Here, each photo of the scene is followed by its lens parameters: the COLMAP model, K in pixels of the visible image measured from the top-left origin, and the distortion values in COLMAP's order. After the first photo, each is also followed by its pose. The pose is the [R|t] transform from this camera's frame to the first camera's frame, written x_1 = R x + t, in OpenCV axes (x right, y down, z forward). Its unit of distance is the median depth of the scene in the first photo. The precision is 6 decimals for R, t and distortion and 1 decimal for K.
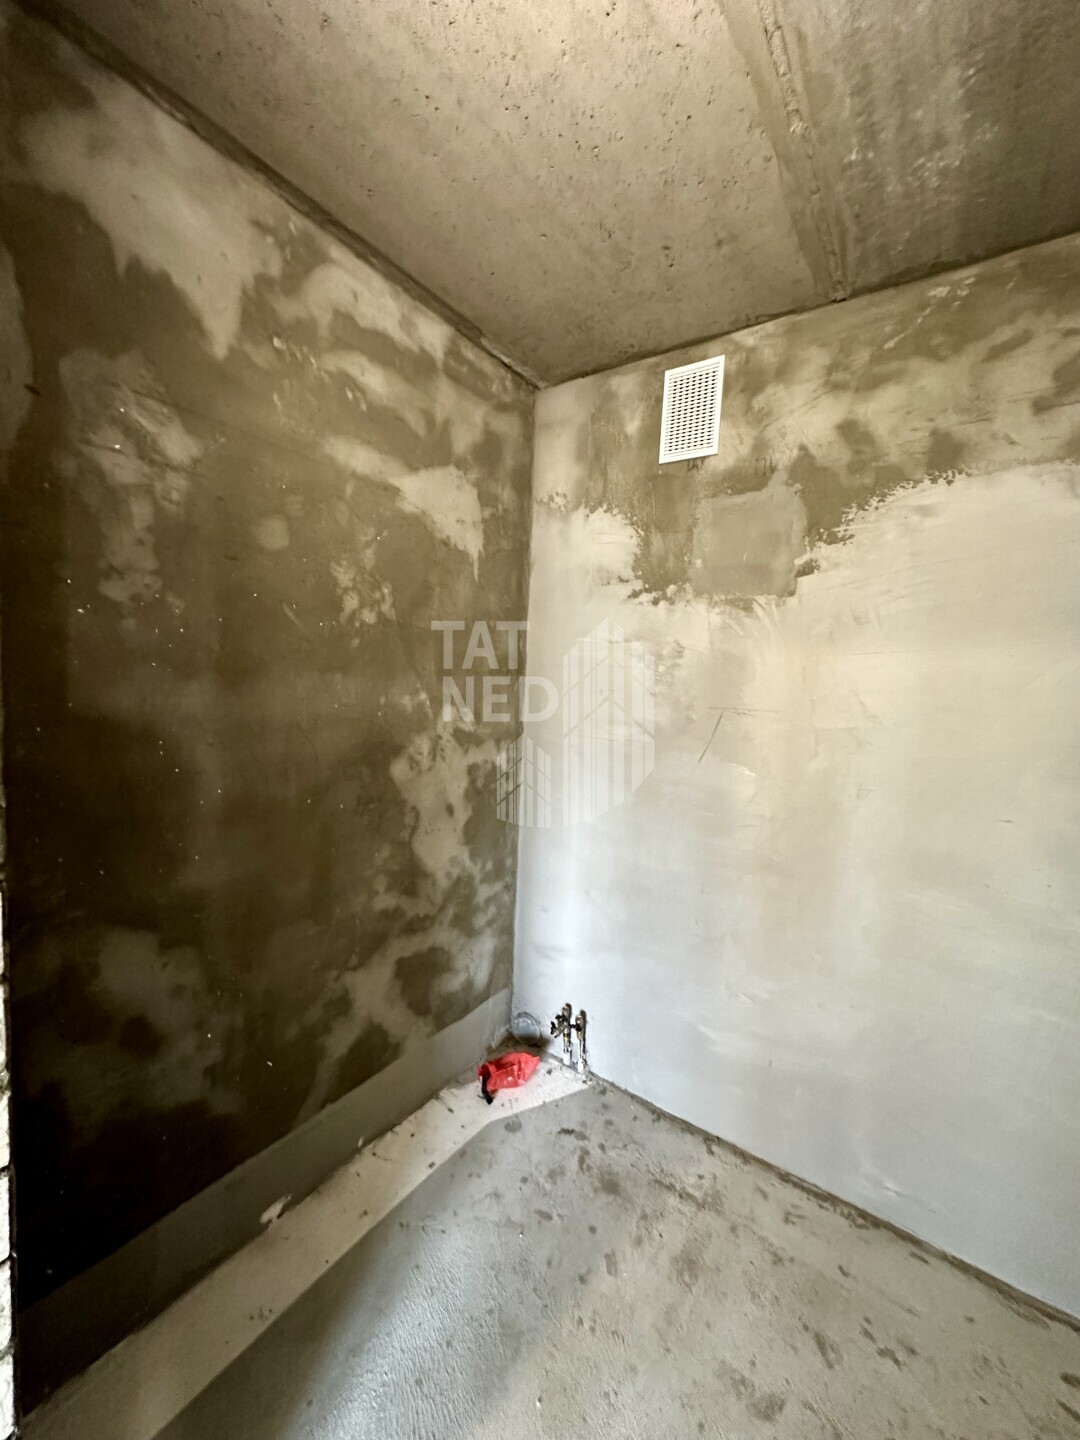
lens RADIAL K [[573.2, 0, 540.8], [0, 573.2, 718.5], [0, 0, 1]] dist [0.001296, 0.000723]
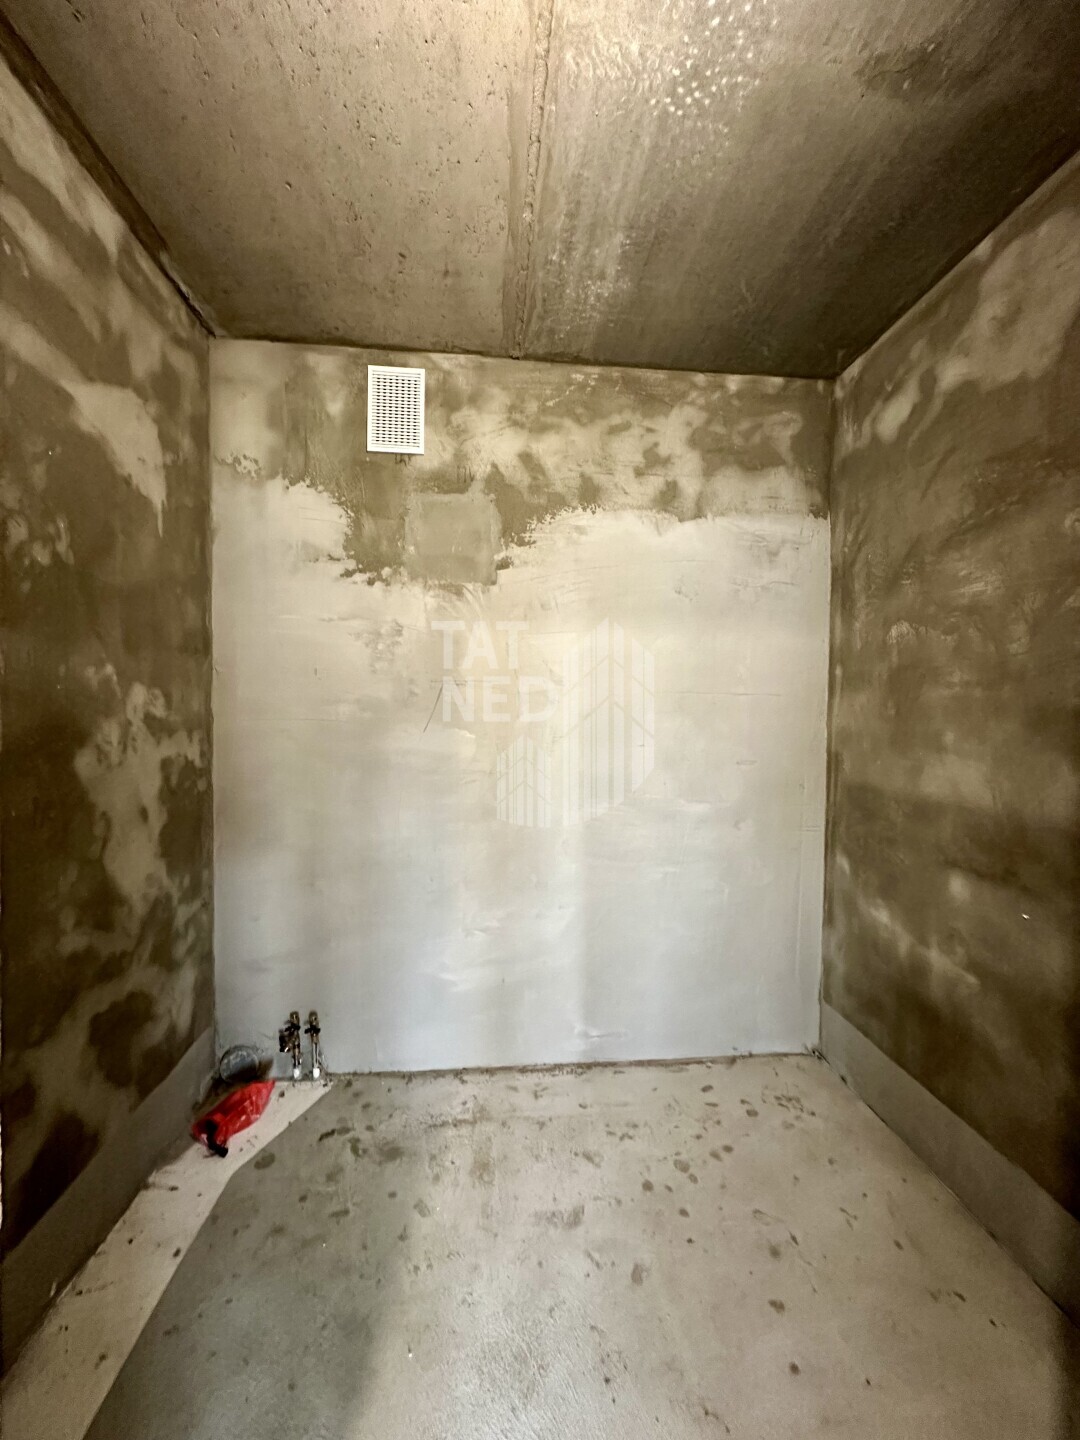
lens RADIAL K [[573.2, 0, 540.8], [0, 573.2, 717.2], [0, 0, 1]] dist [0.001296, 0.000723]
pose [[0.762355, -0.051999, 0.645067, -0.279538], [0.075187, 0.997133, -0.008478, 0.081569], [-0.642777, 0.054964, 0.764079, 0.025274]]
